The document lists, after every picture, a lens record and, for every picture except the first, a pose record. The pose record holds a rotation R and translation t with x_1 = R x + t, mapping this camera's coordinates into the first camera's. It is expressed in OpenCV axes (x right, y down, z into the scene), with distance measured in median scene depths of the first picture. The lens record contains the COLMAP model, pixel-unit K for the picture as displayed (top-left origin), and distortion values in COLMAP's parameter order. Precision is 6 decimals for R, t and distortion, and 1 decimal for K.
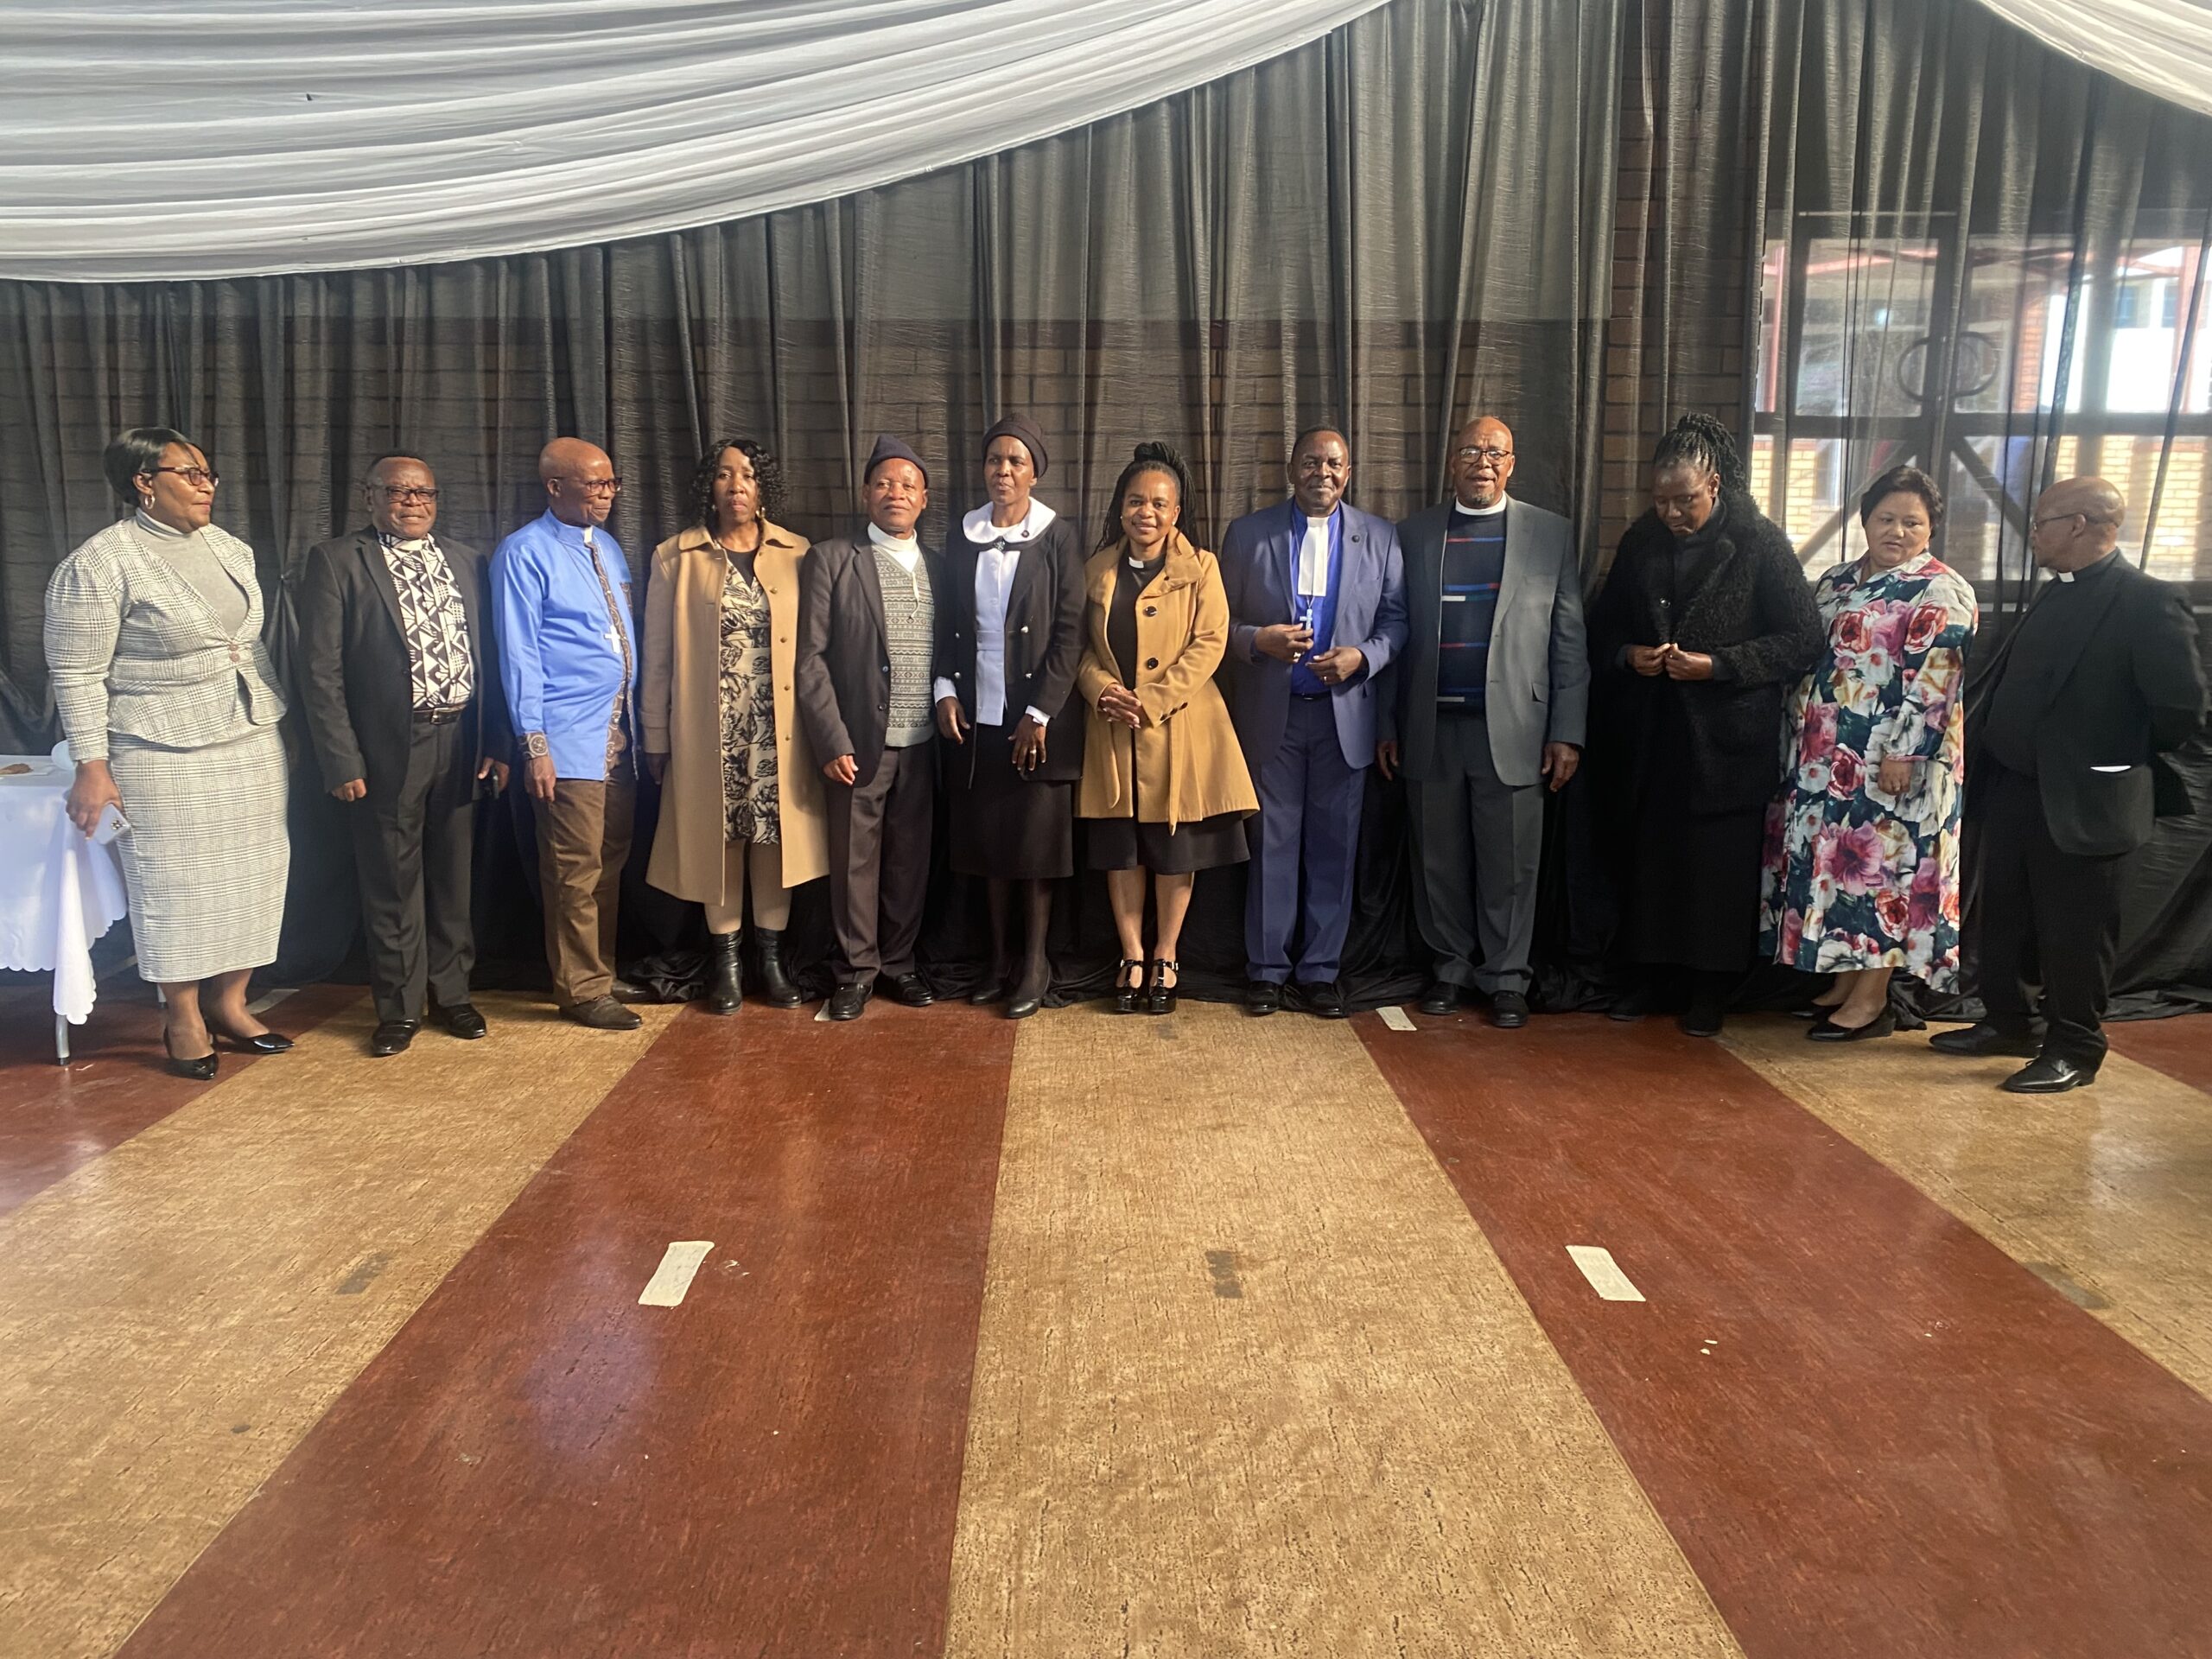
lens RADIAL K [[1654.9, 0, 1084.2], [0, 1654.9, 802.7], [0, 0, 1]] dist [0.000187, -0.002739]
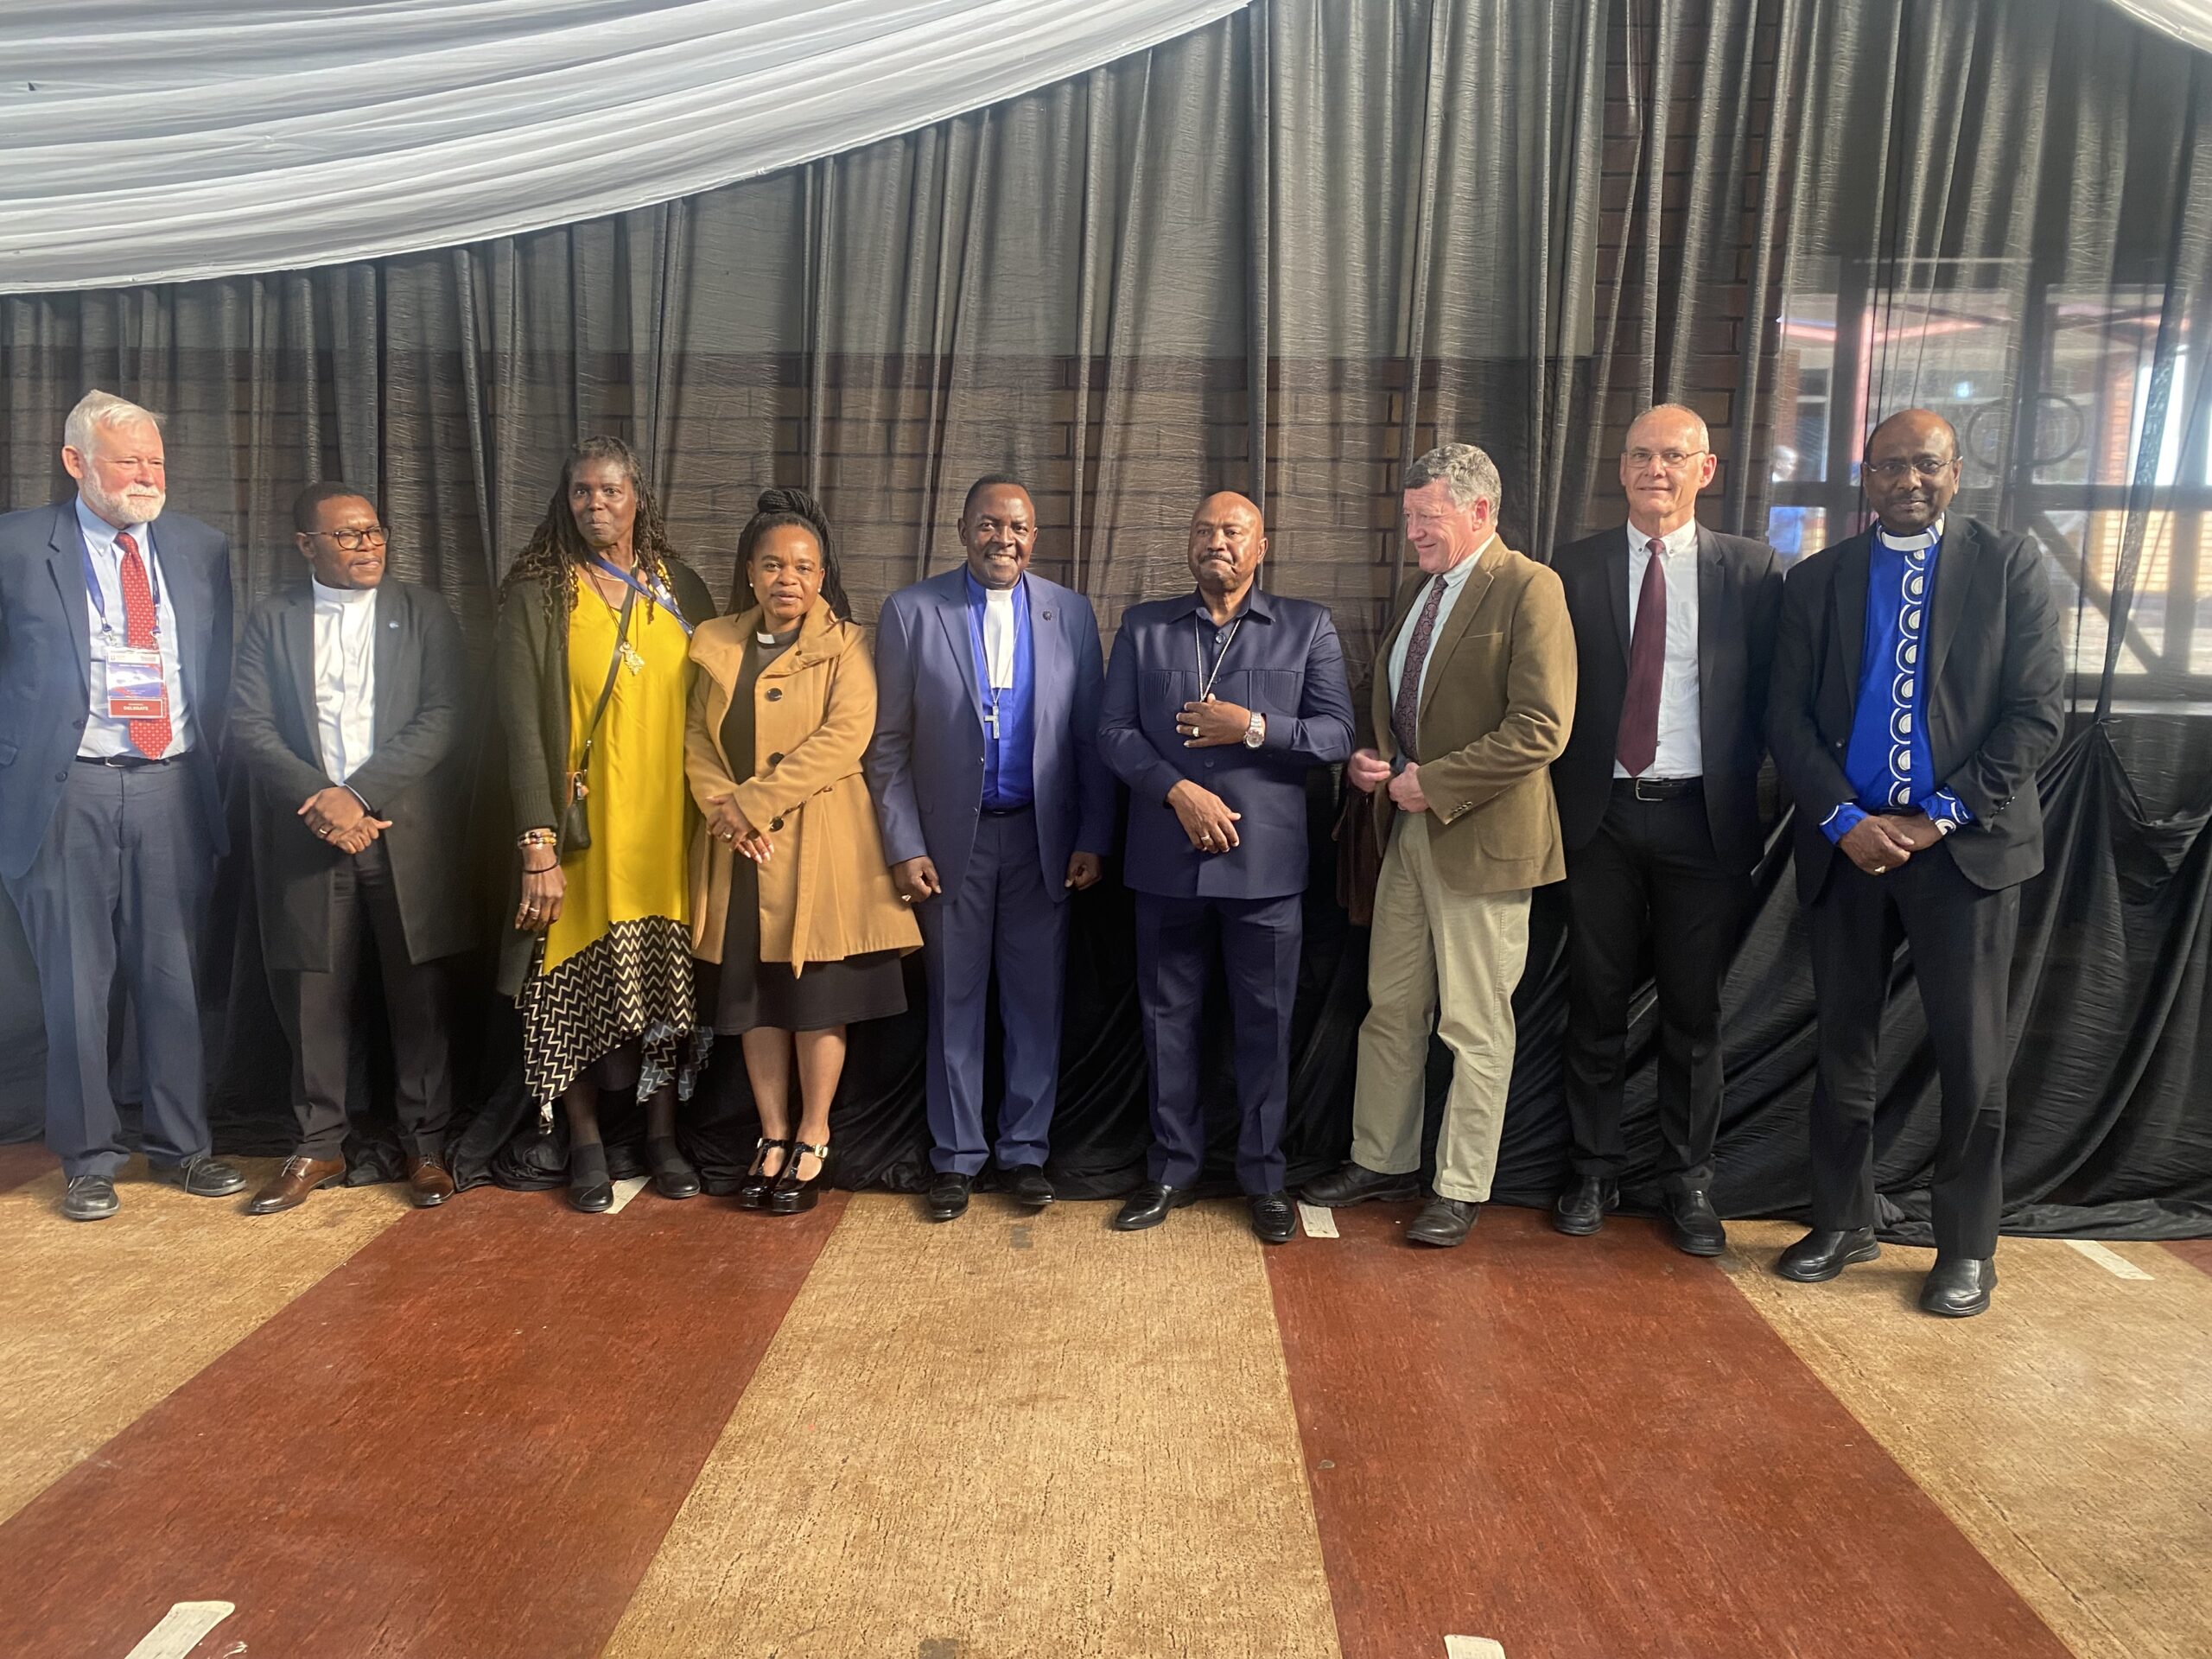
lens RADIAL K [[1702.6, 0, 1106.0], [0, 1702.6, 829.5], [0, 0, 1]] dist [-0.000634, 0.002407]
pose [[0.999739, 0.011166, -0.019909, 0.101525], [-0.011820, 0.999385, -0.033008, -0.030090], [0.019528, 0.033235, 0.999257, 0.171866]]
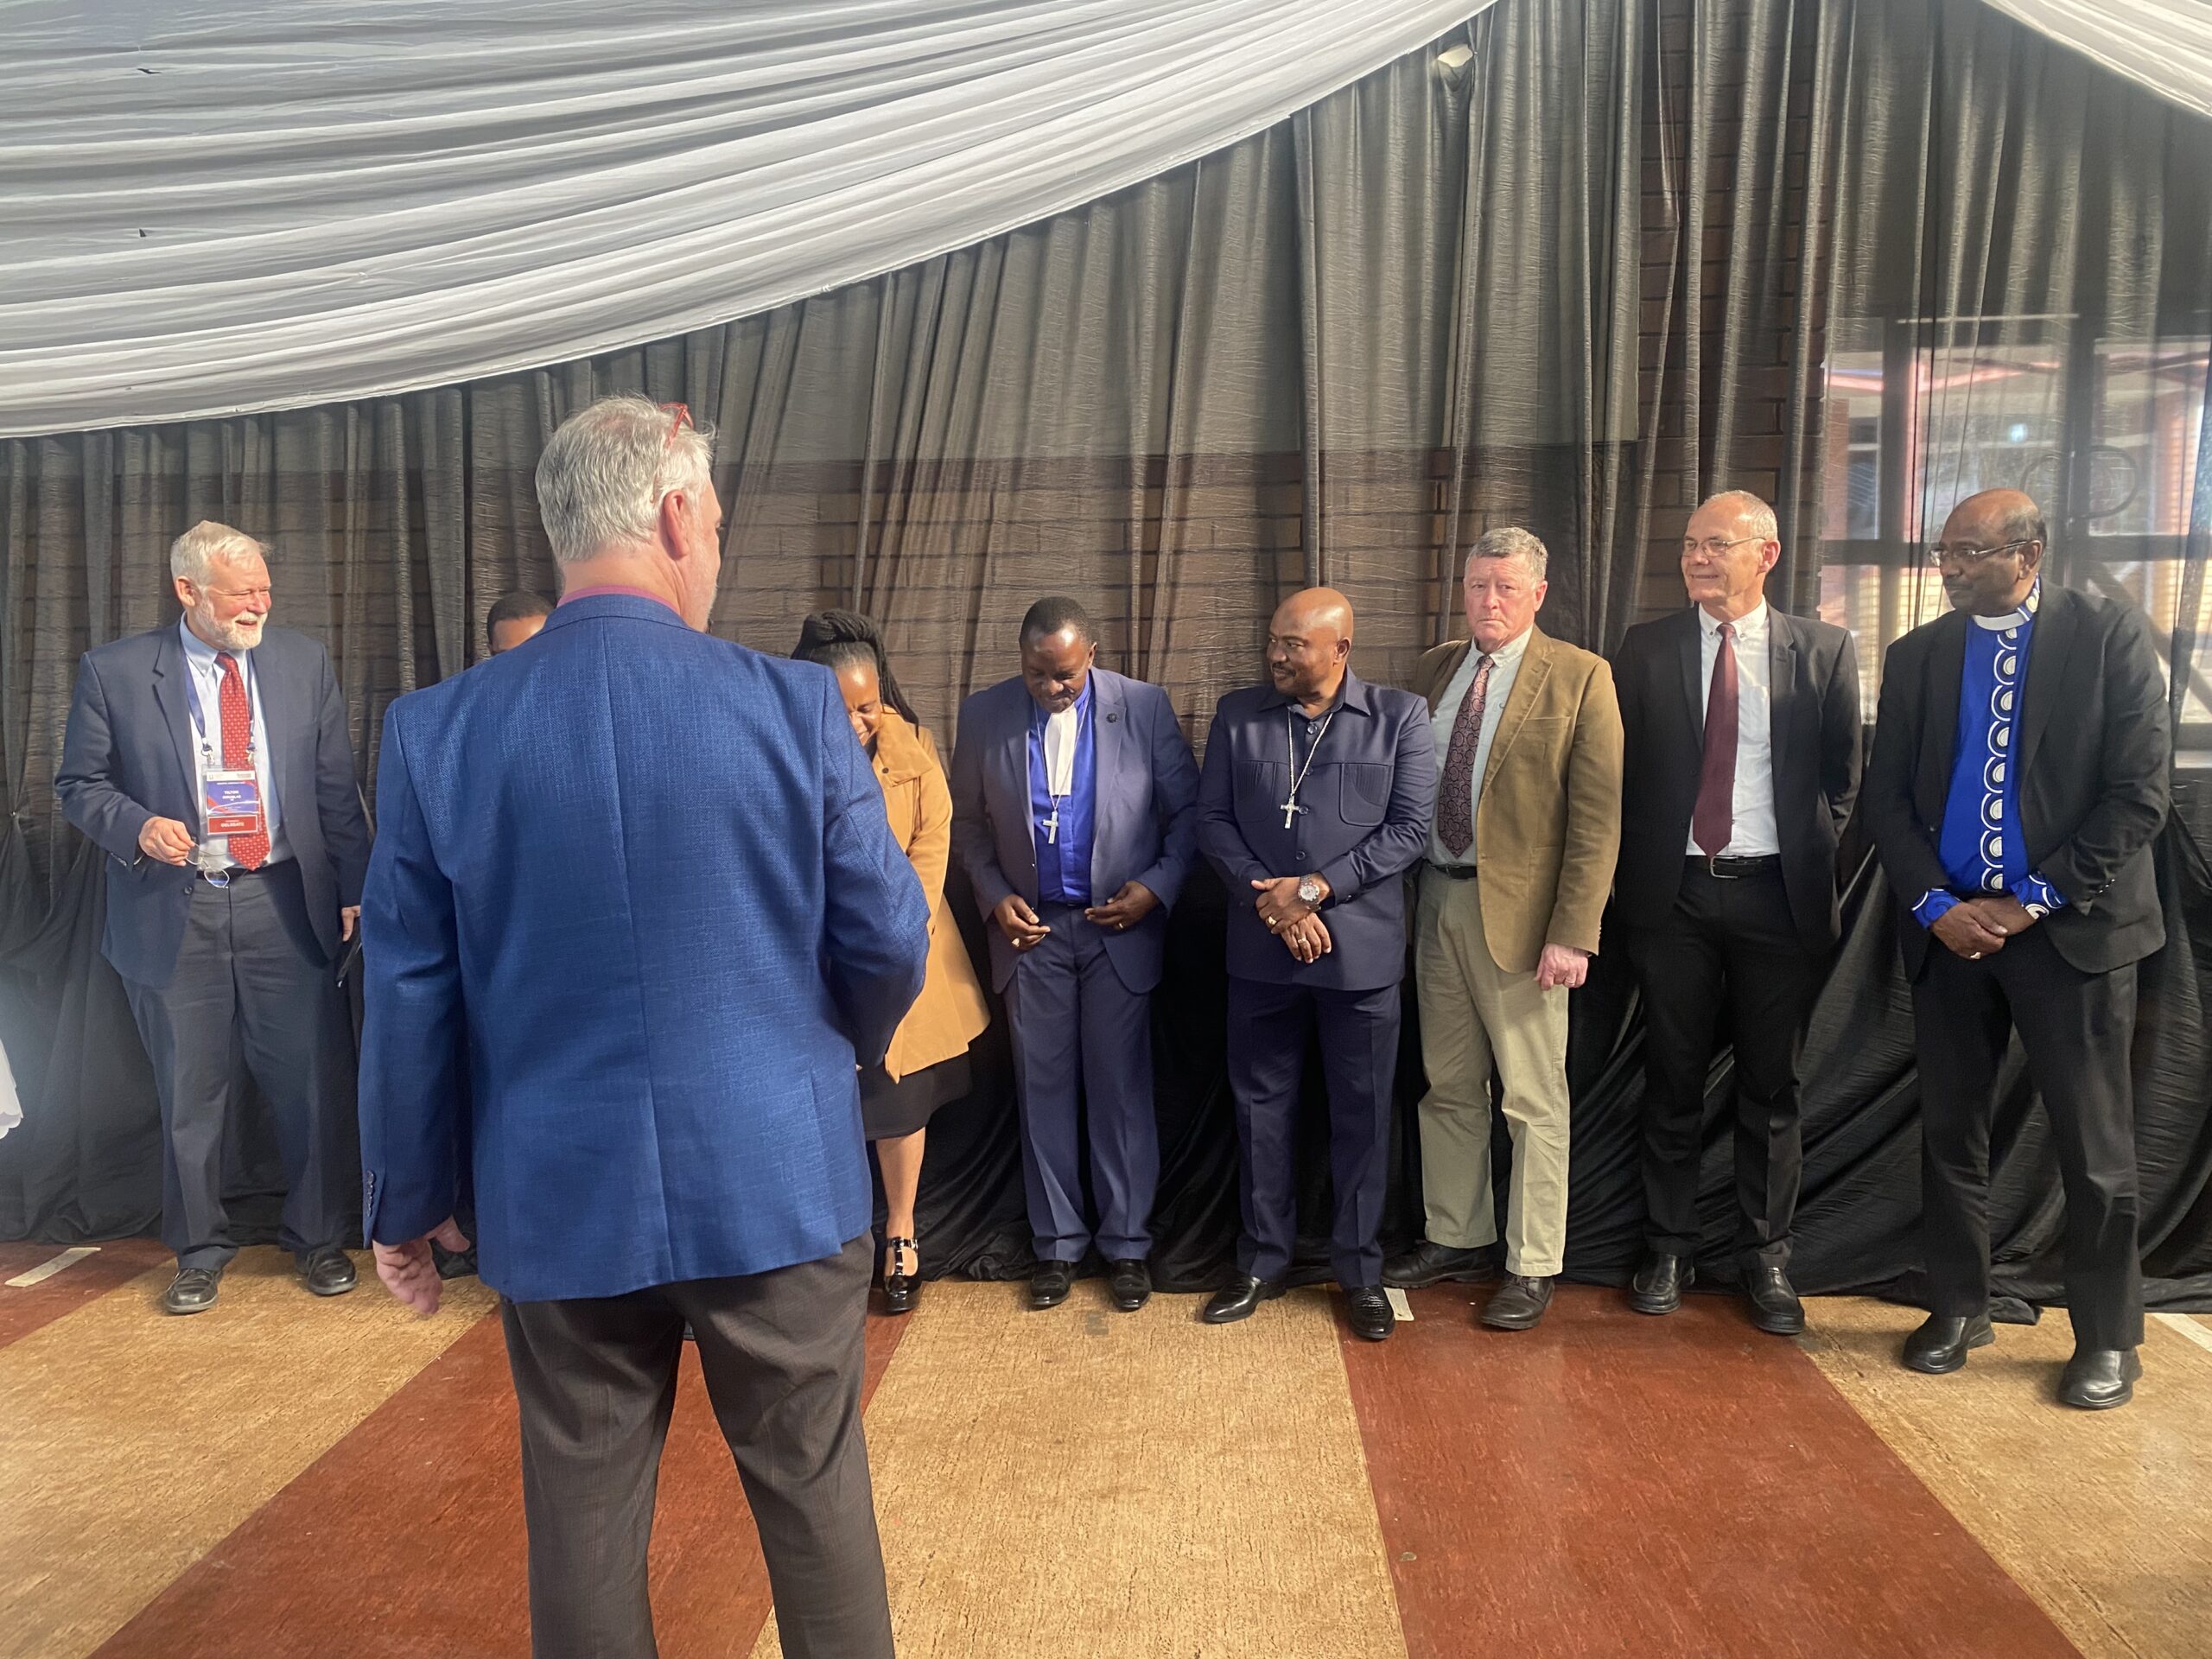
lens RADIAL K [[1700.7, 0, 1097.3], [0, 1700.7, 808.2], [0, 0, 1]] dist [-0.003284, 0.001937]
pose [[0.998206, -0.011928, -0.058679, 0.098497], [0.007130, 0.996664, -0.081300, -0.042360], [0.059453, 0.080736, 0.994961, 0.155161]]
